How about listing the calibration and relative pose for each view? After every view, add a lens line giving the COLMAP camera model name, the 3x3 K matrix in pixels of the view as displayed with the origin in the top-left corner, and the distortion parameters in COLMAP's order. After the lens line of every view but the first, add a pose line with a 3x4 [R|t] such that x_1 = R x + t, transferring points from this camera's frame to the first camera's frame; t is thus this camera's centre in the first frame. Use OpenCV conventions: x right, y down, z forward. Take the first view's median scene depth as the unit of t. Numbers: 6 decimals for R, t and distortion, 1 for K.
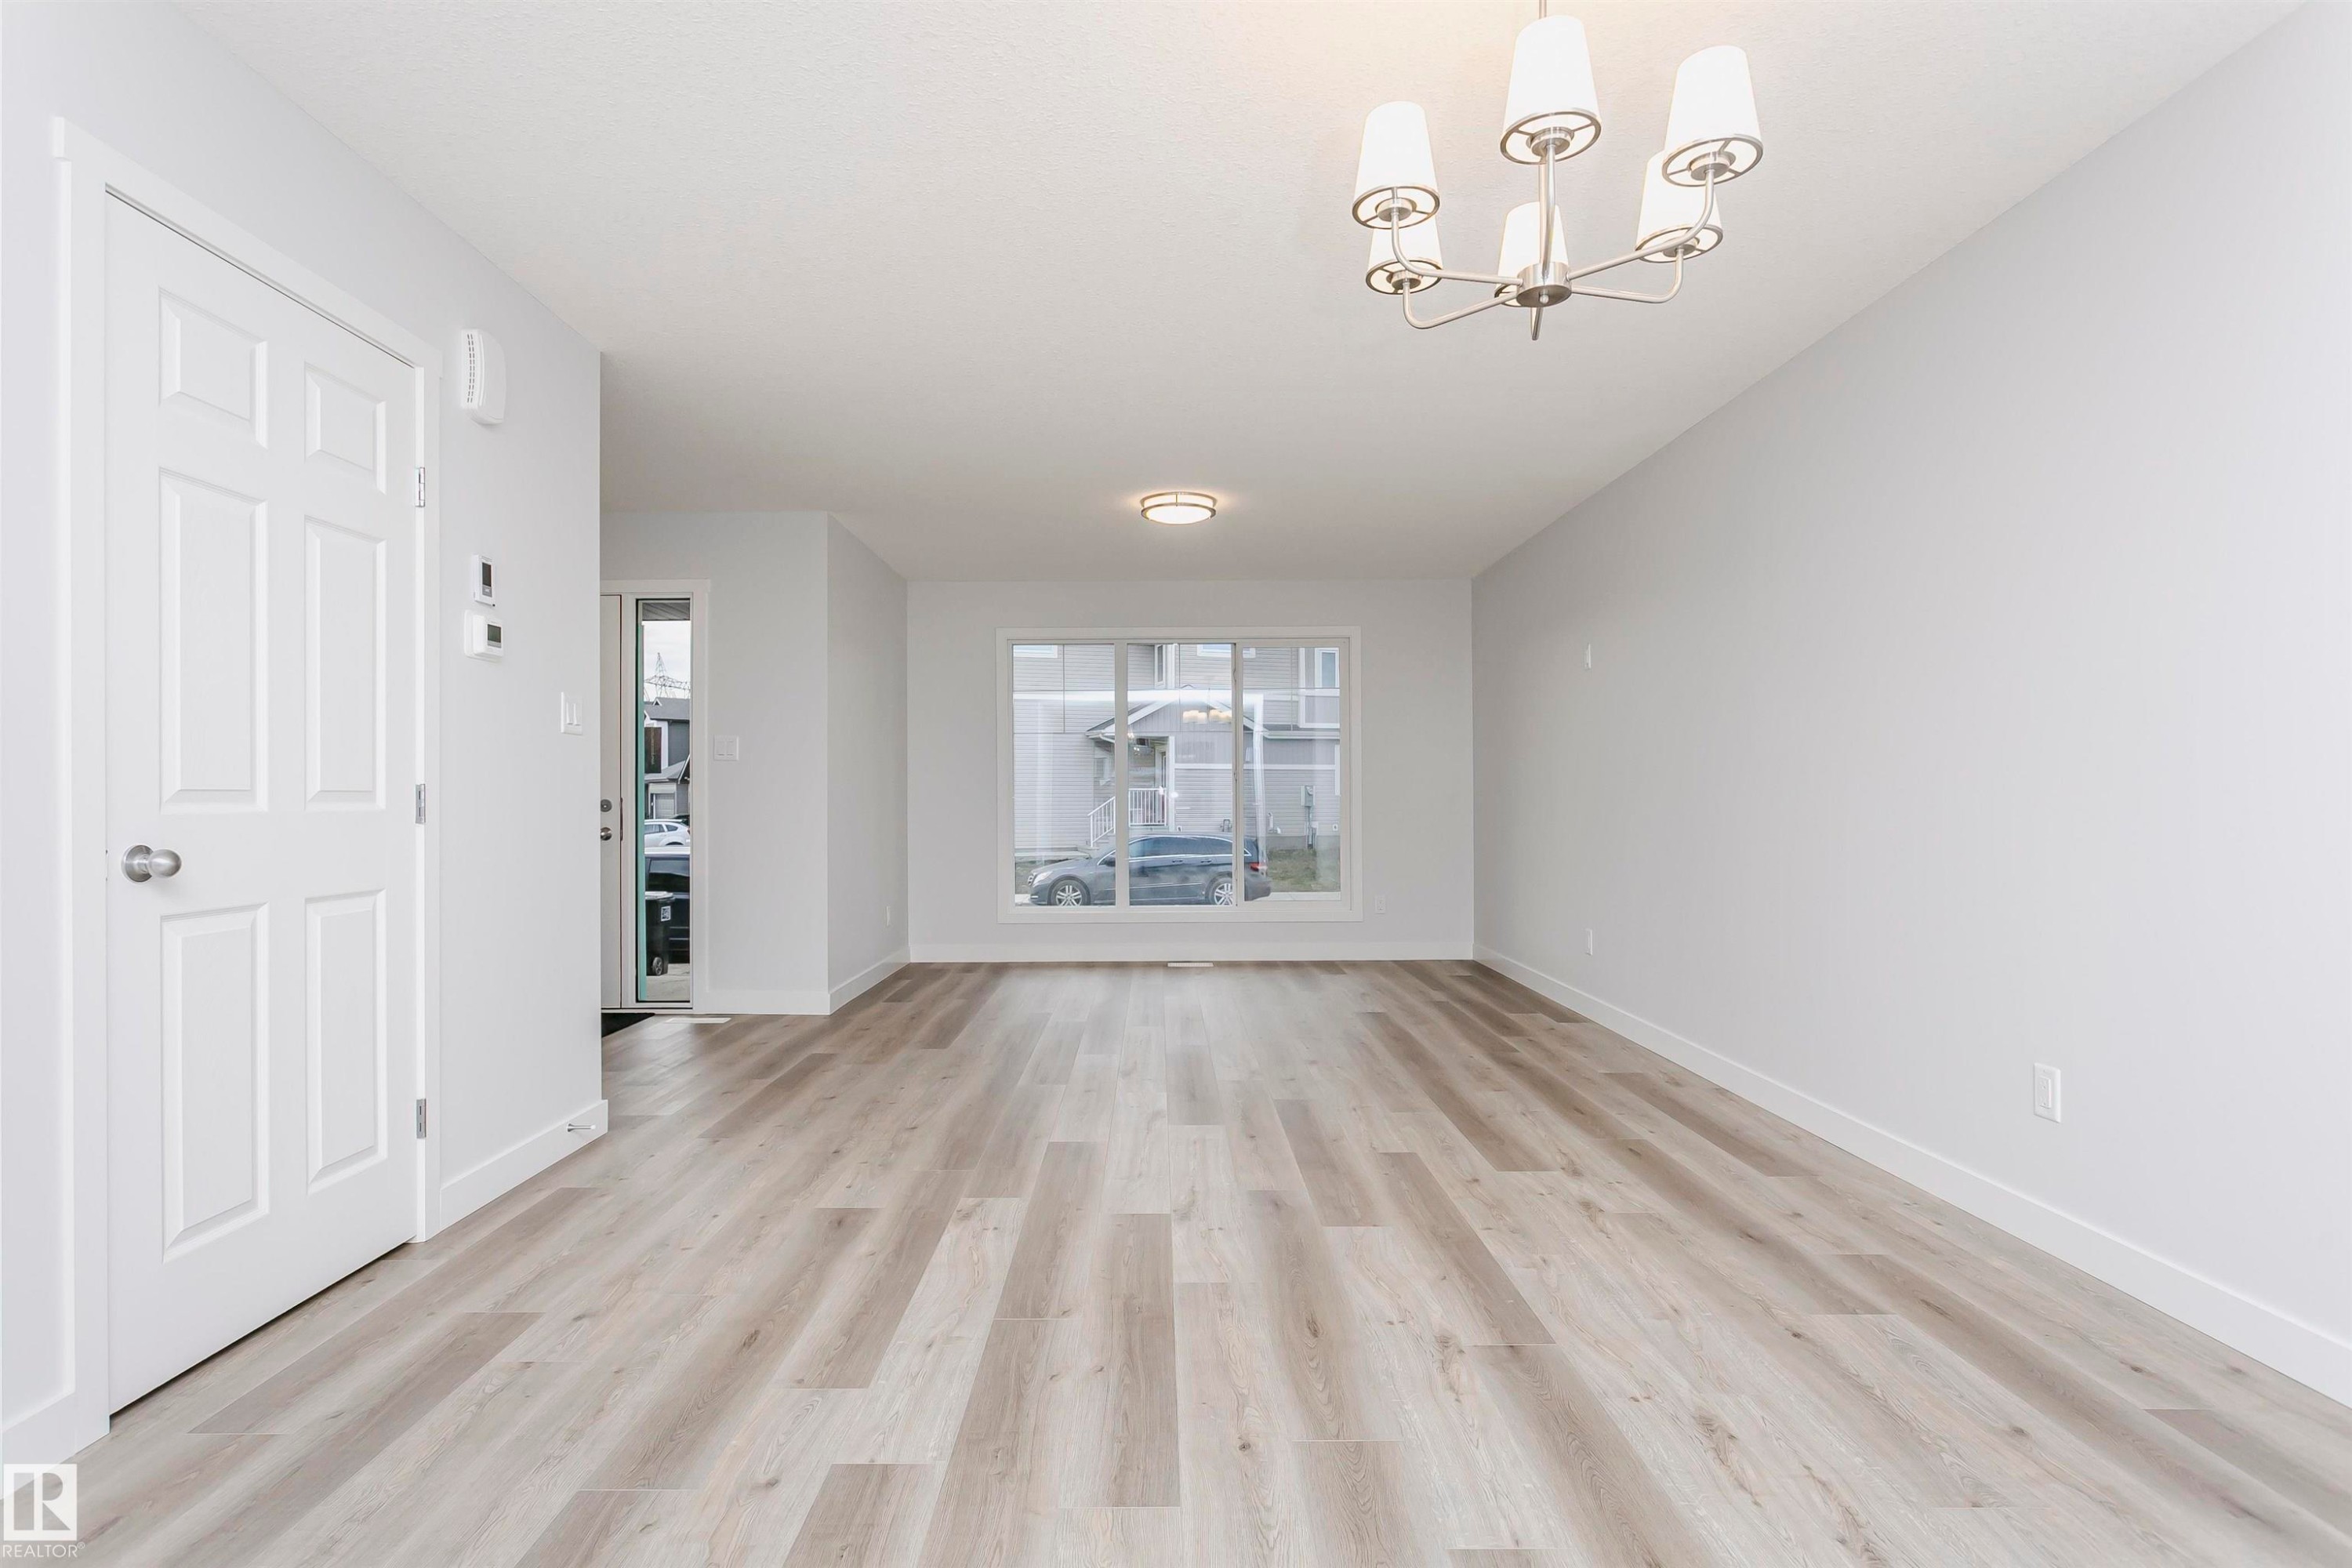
lens RADIAL K [[1188.2, 0, 1158.9], [0, 1188.2, 785.8], [0, 0, 1]] dist [-0.005350, 0.003735]
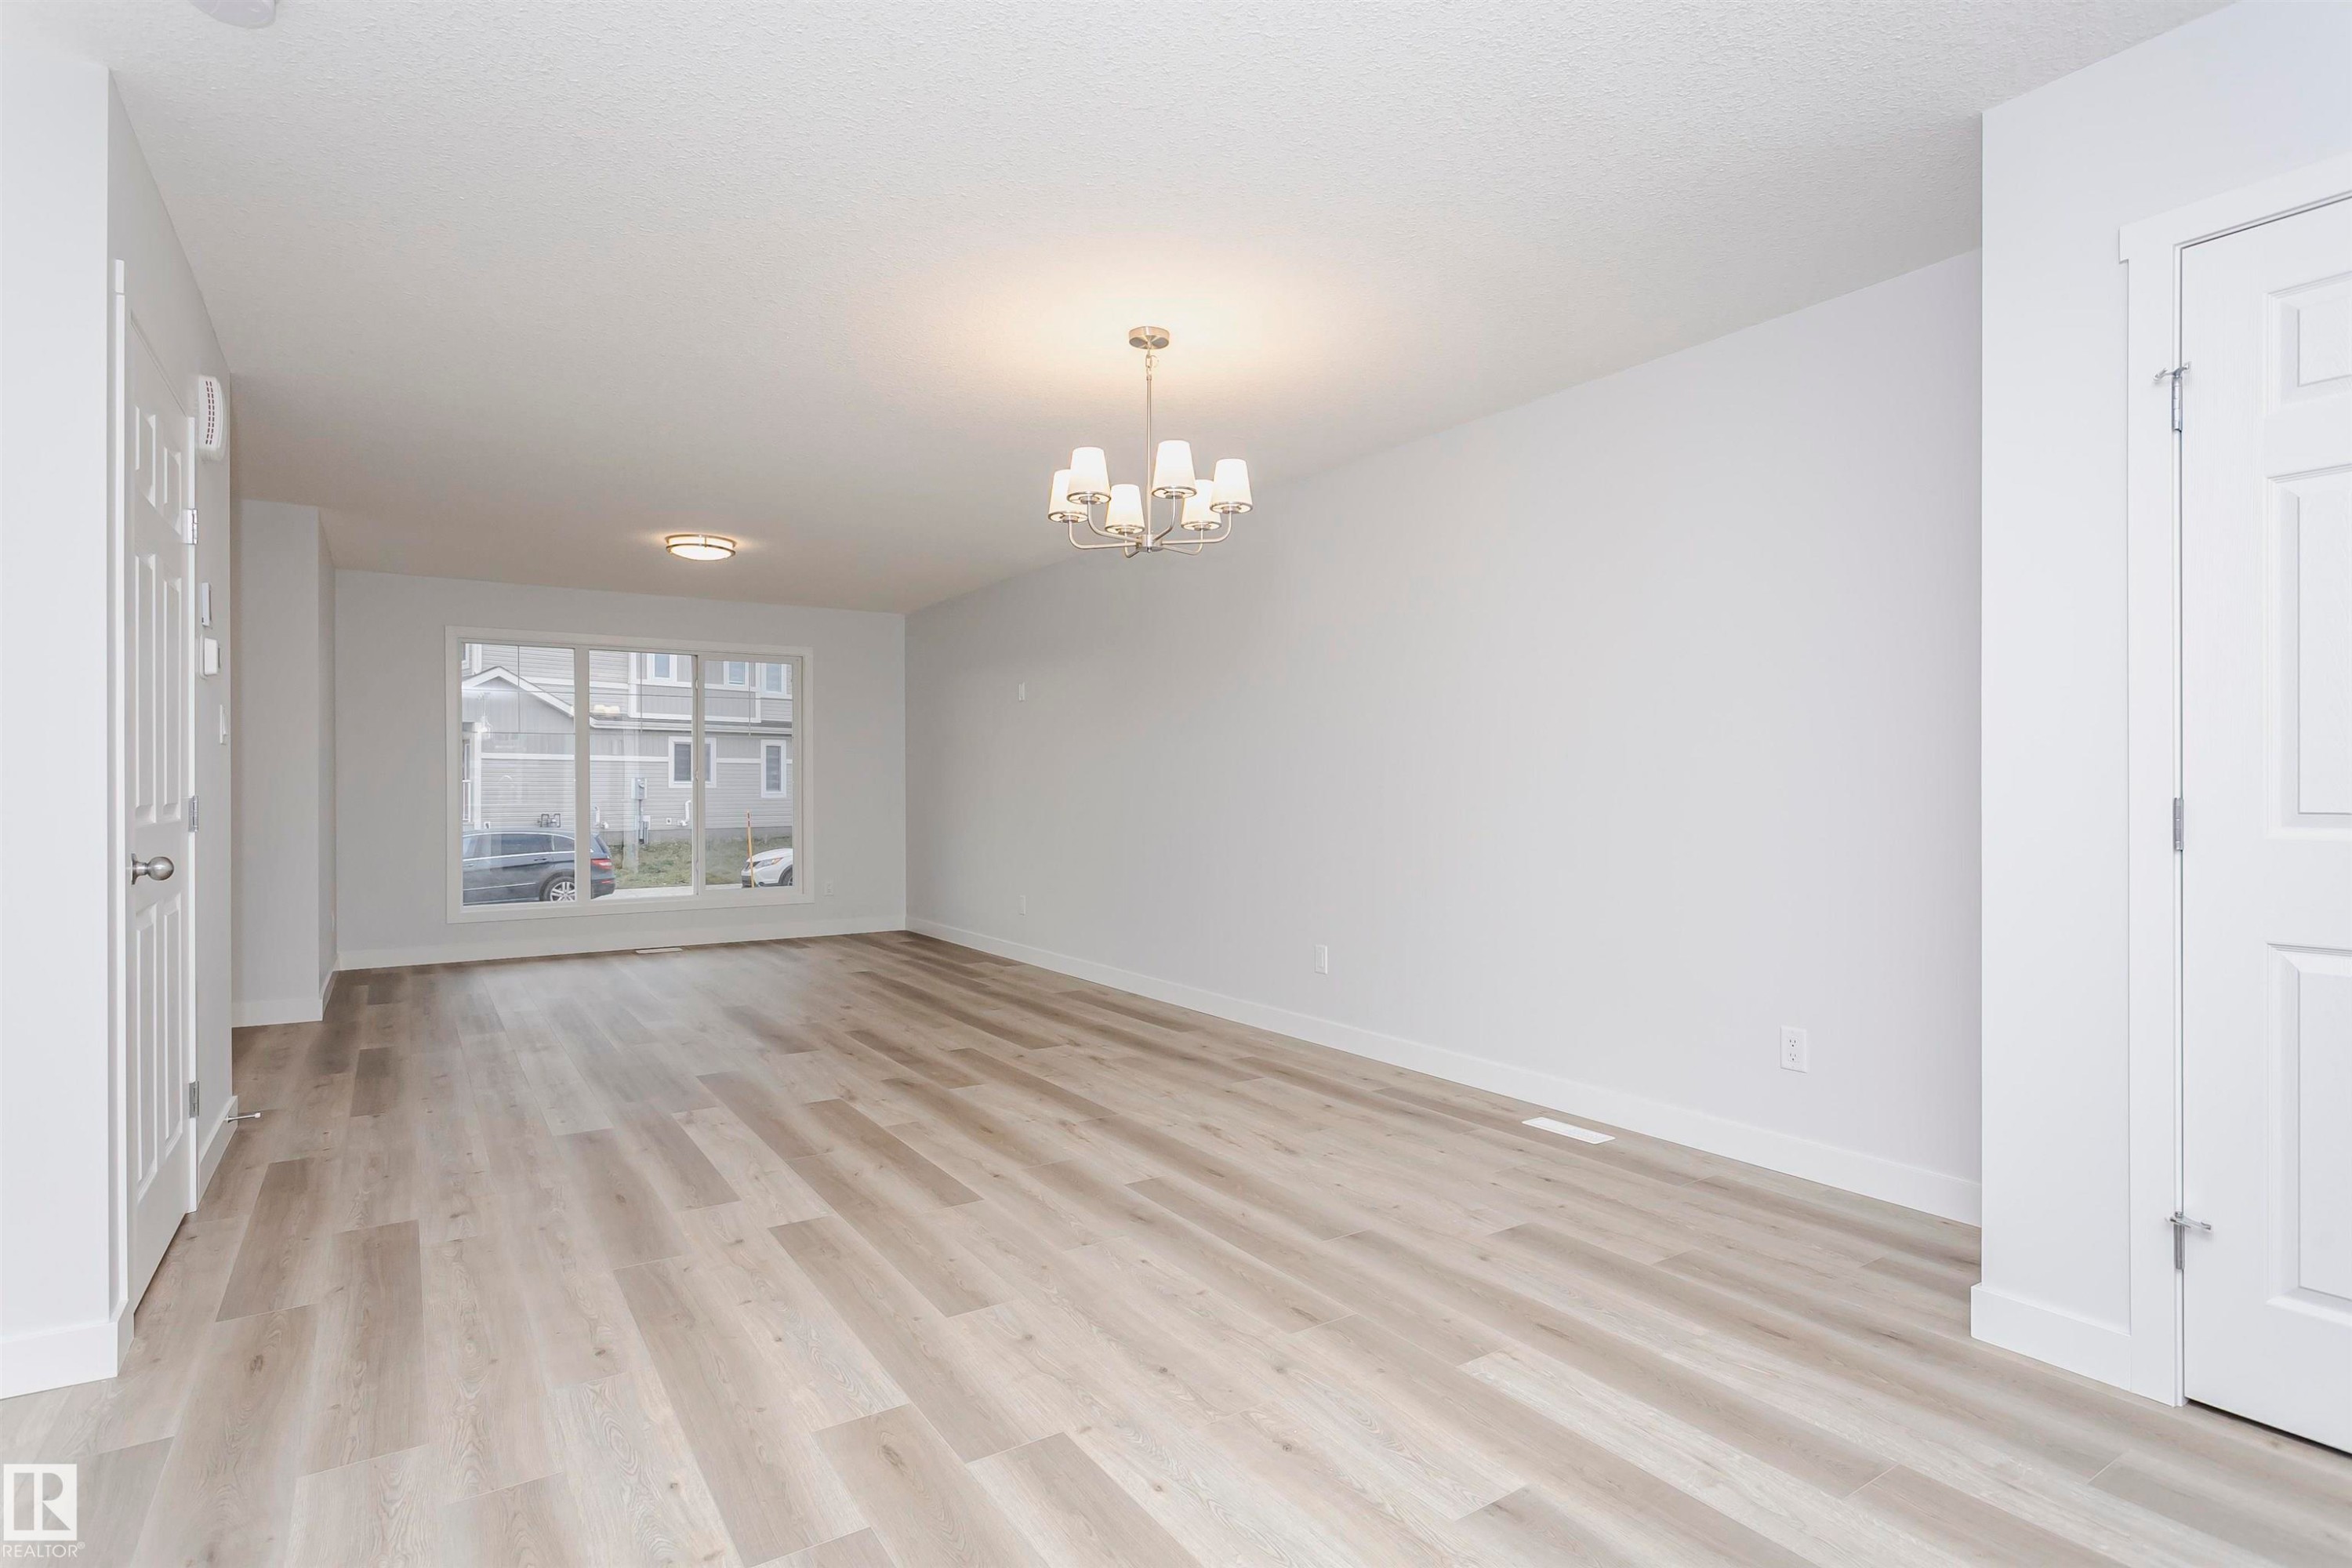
lens RADIAL K [[1188.2, 0, 1172.7], [0, 1188.2, 785.6], [0, 0, 1]] dist [-0.005350, 0.003735]
pose [[0.834270, 0.003216, 0.551347, -0.497433], [-0.007462, 0.999957, 0.005457, -0.026987], [-0.551306, -0.008667, 0.834258, -0.448479]]
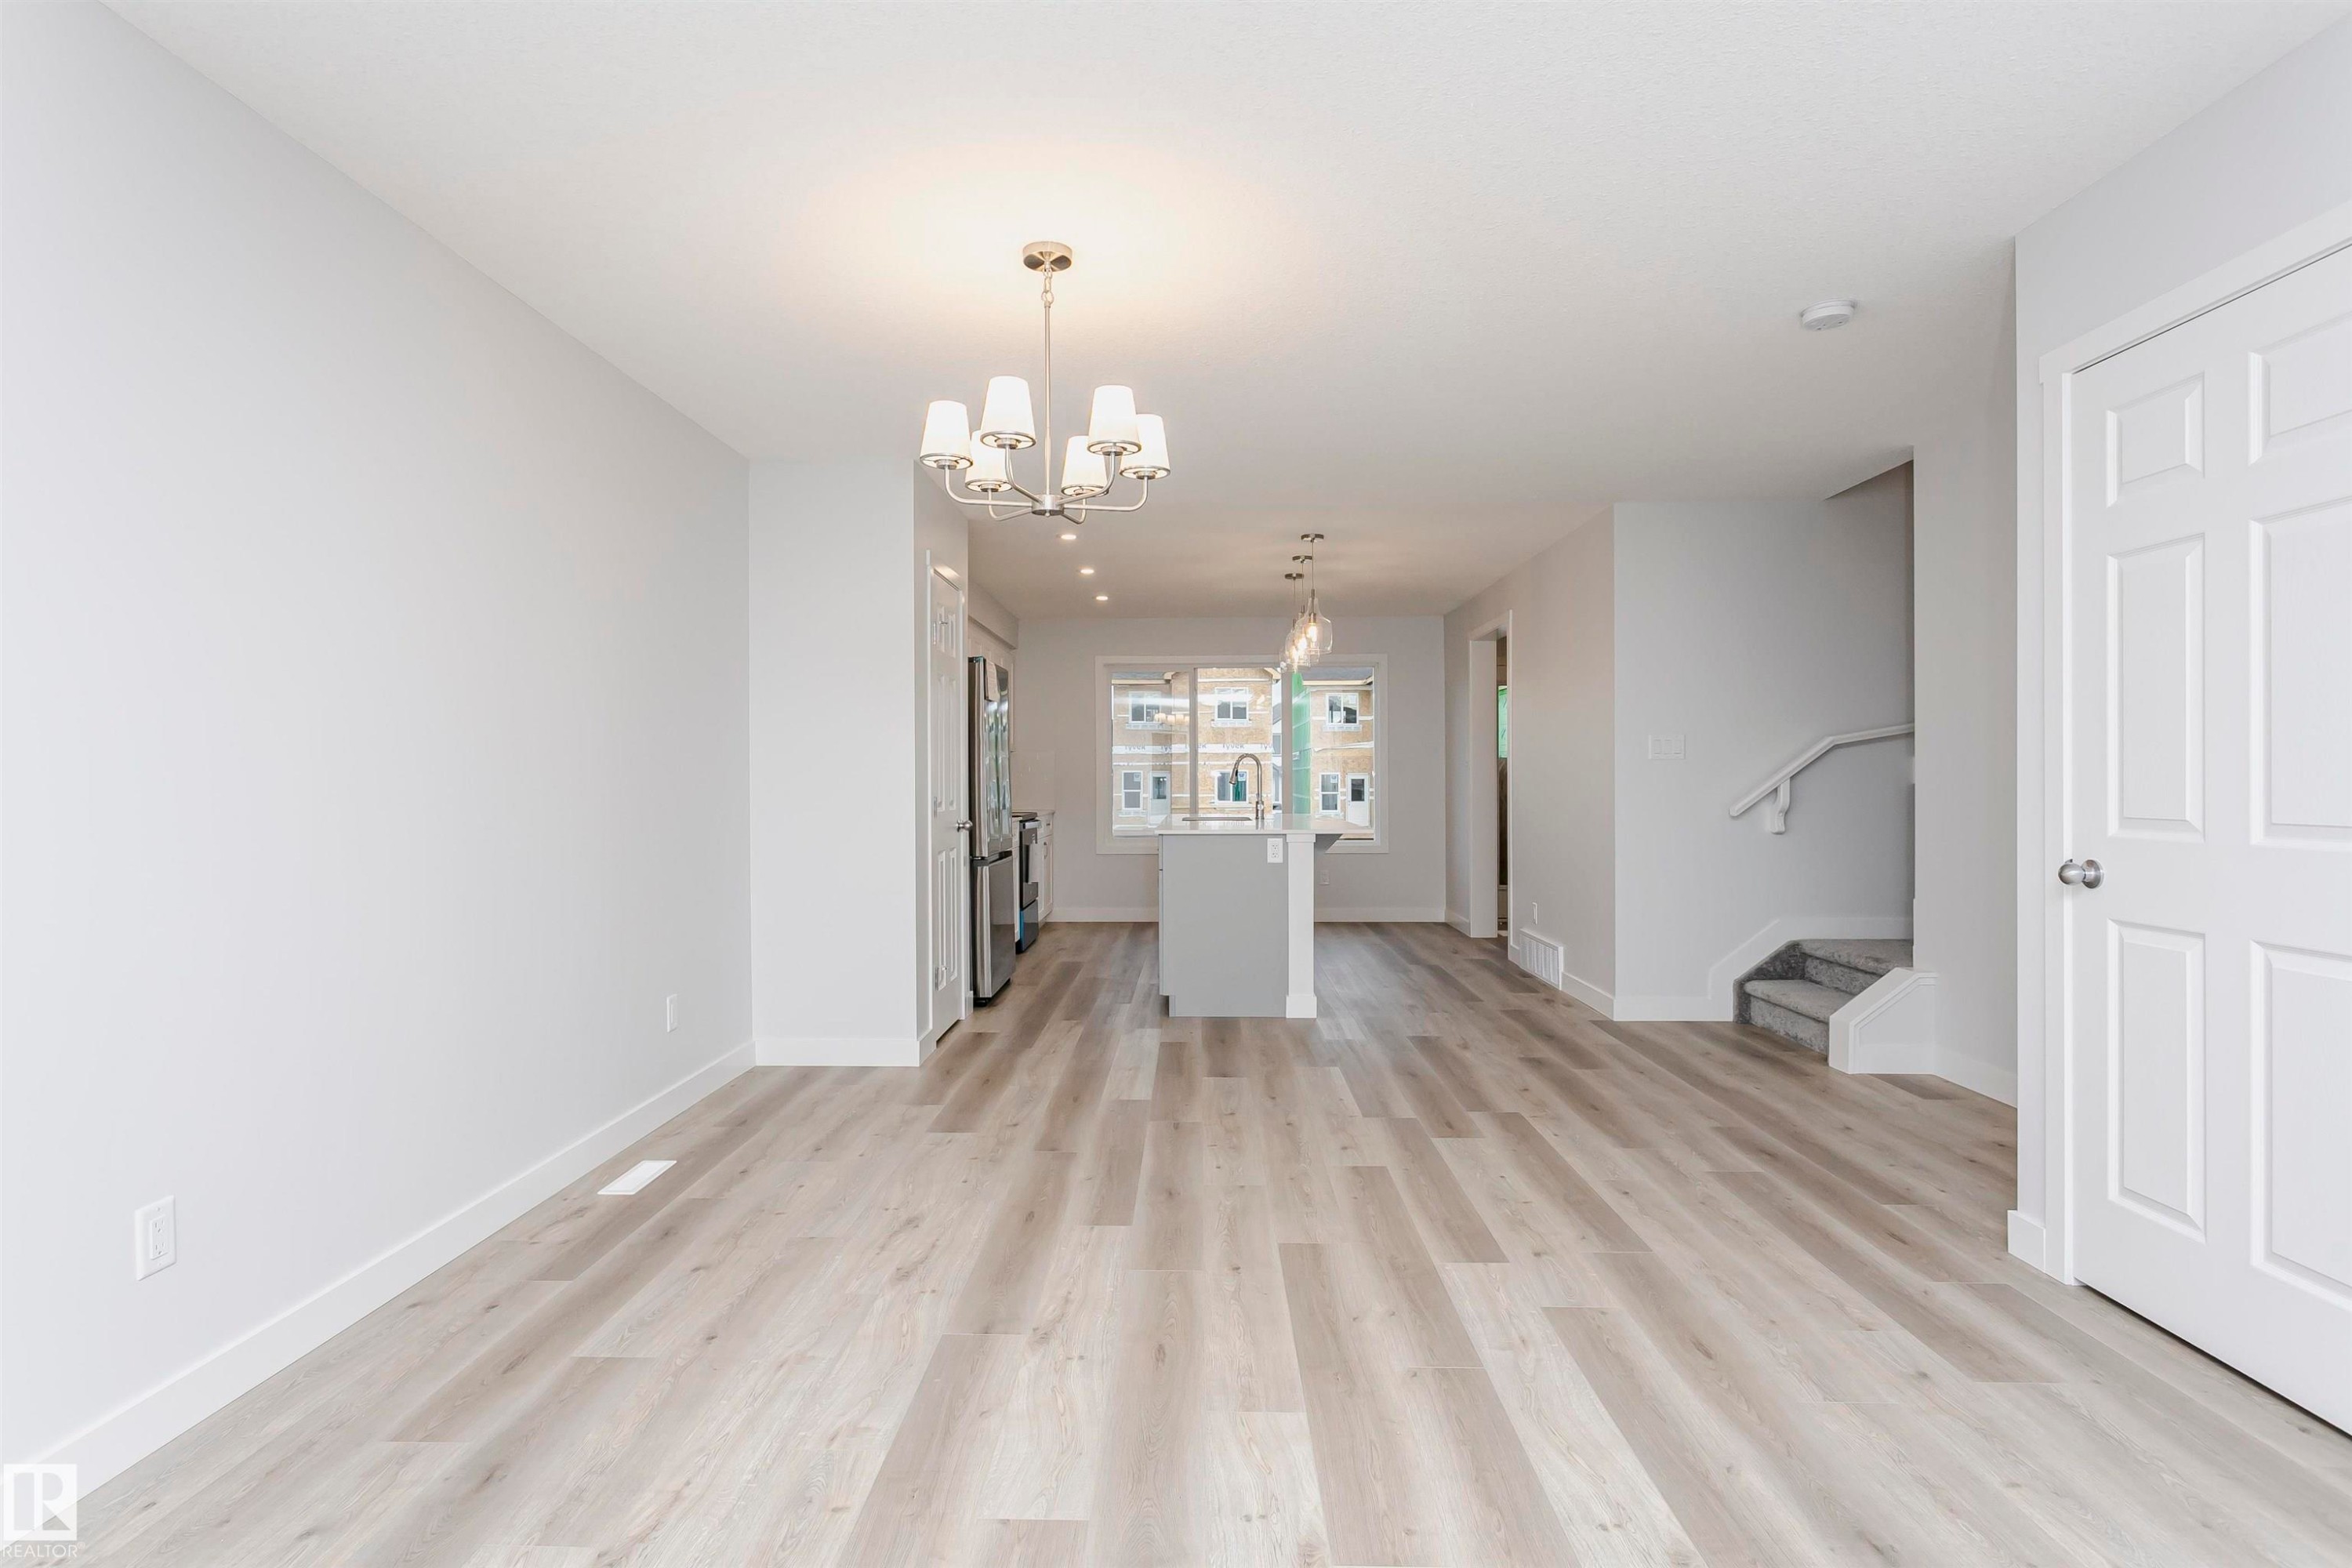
lens RADIAL K [[1188.2, 0, 1170.5], [0, 1188.2, 782.3], [0, 0, 1]] dist [-0.005350, 0.003735]
pose [[-0.999642, 0.006924, 0.025837, 0.080843], [0.006692, 0.999937, -0.009022, -0.021893], [-0.025898, -0.008846, -0.999625, 1.789031]]
